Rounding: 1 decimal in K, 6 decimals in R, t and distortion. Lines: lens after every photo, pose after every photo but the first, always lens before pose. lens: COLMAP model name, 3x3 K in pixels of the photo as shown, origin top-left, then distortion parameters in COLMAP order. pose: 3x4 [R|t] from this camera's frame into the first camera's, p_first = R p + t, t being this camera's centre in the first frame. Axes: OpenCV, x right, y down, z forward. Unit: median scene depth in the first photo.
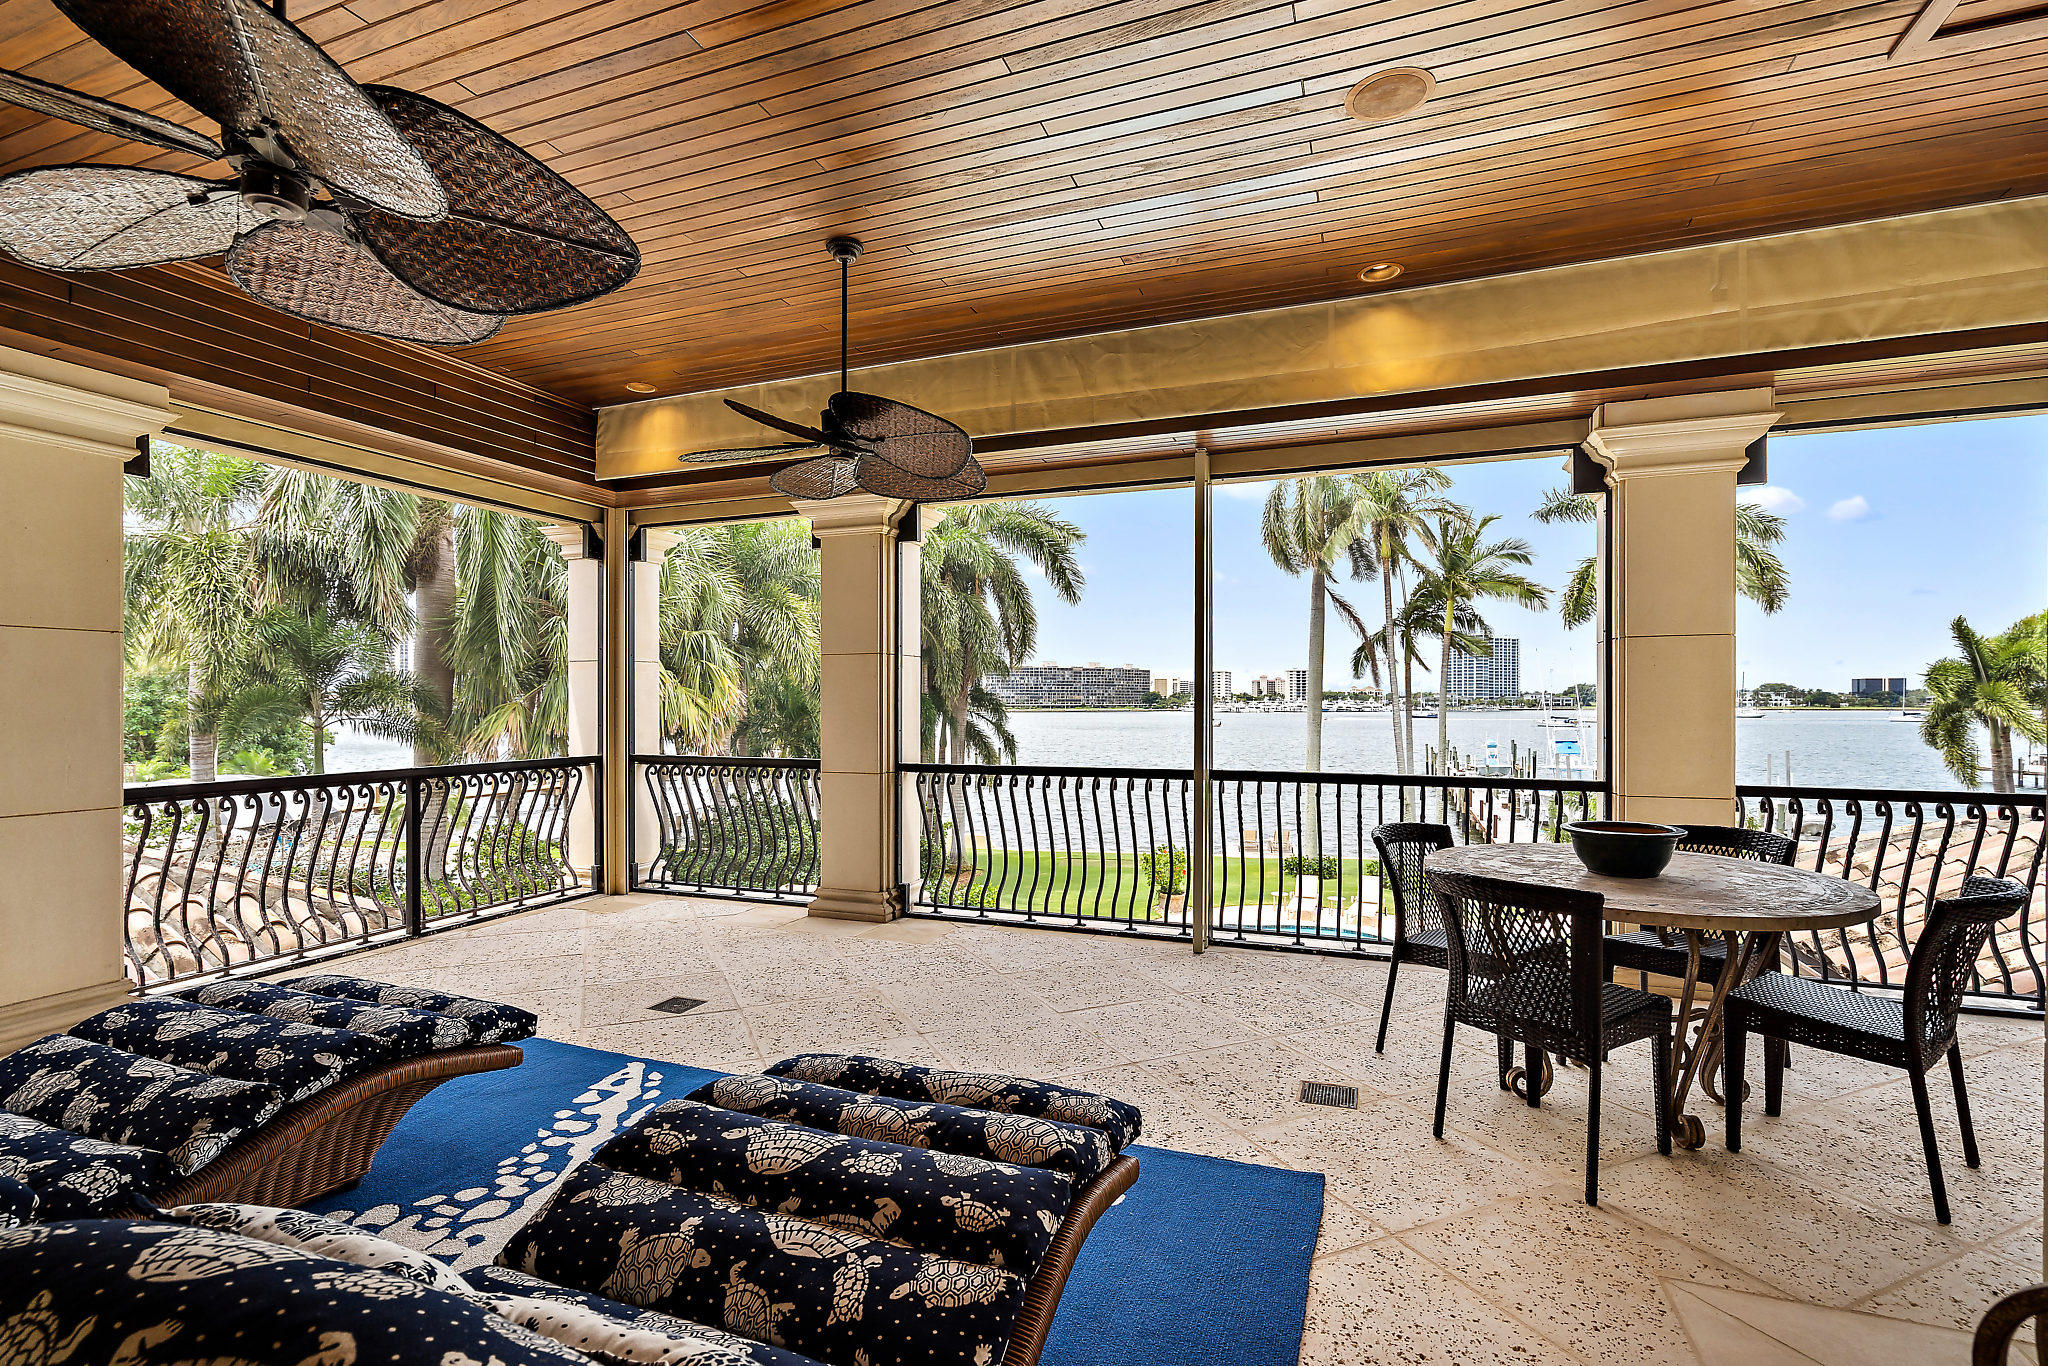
lens RADIAL K [[934.1, 0, 1029.2], [0, 934.1, 691.6], [0, 0, 1]] dist [-0.000098, 0.000039]
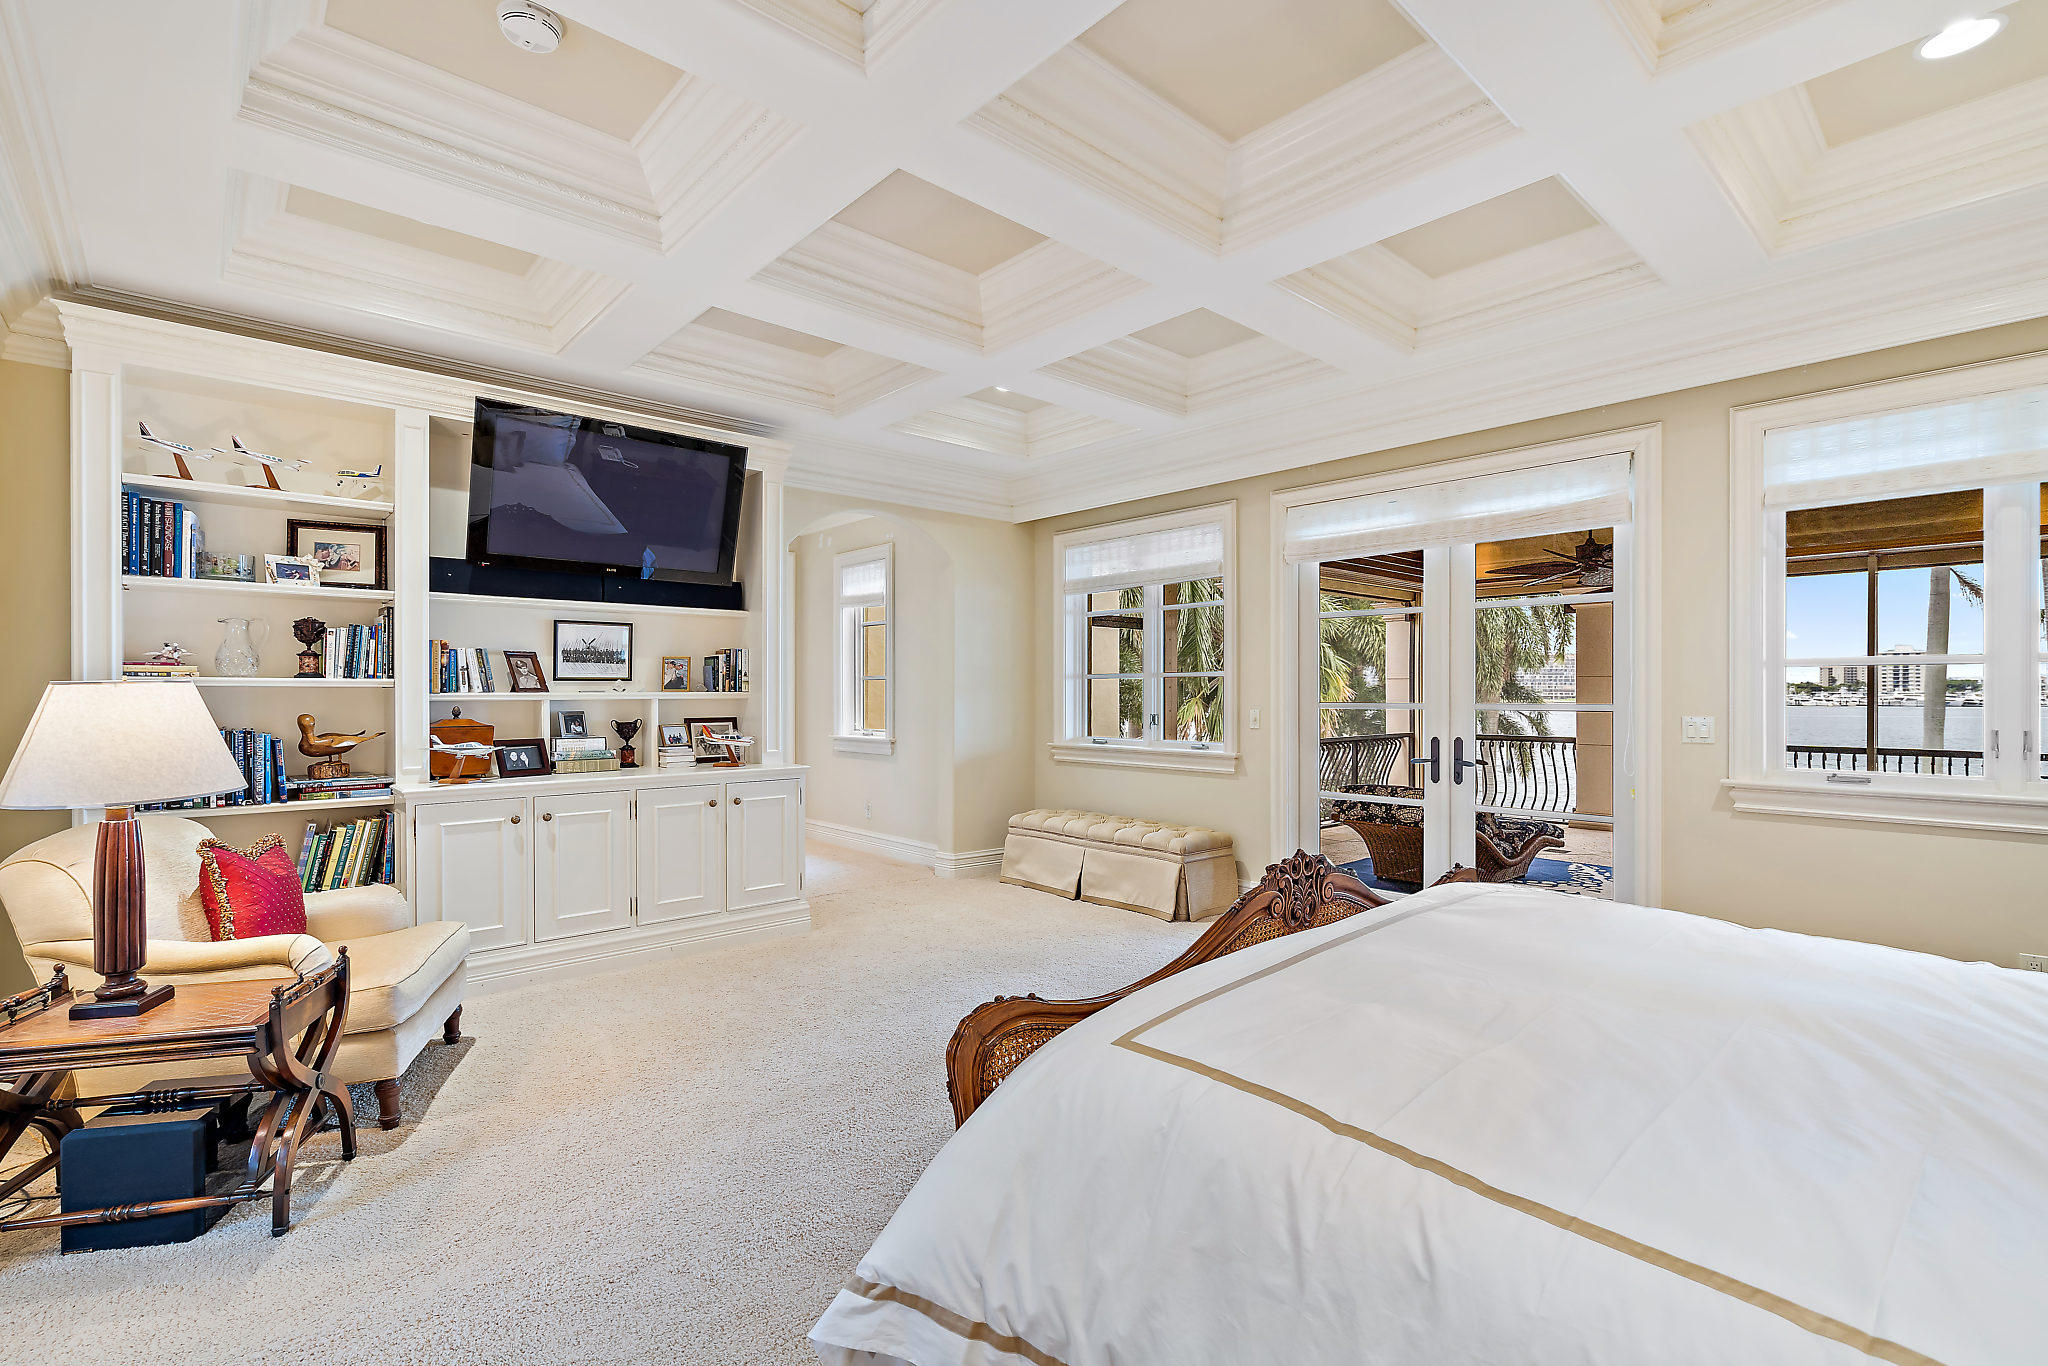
lens RADIAL K [[934.1, 0, 1022.4], [0, 934.1, 689.7], [0, 0, 1]] dist [-0.000098, 0.000039]
pose [[0.891675, 0.000790, -0.452675, -0.073810], [0.003337, 0.999960, 0.008318, -0.007008], [0.452664, -0.008928, 0.891637, -0.209287]]
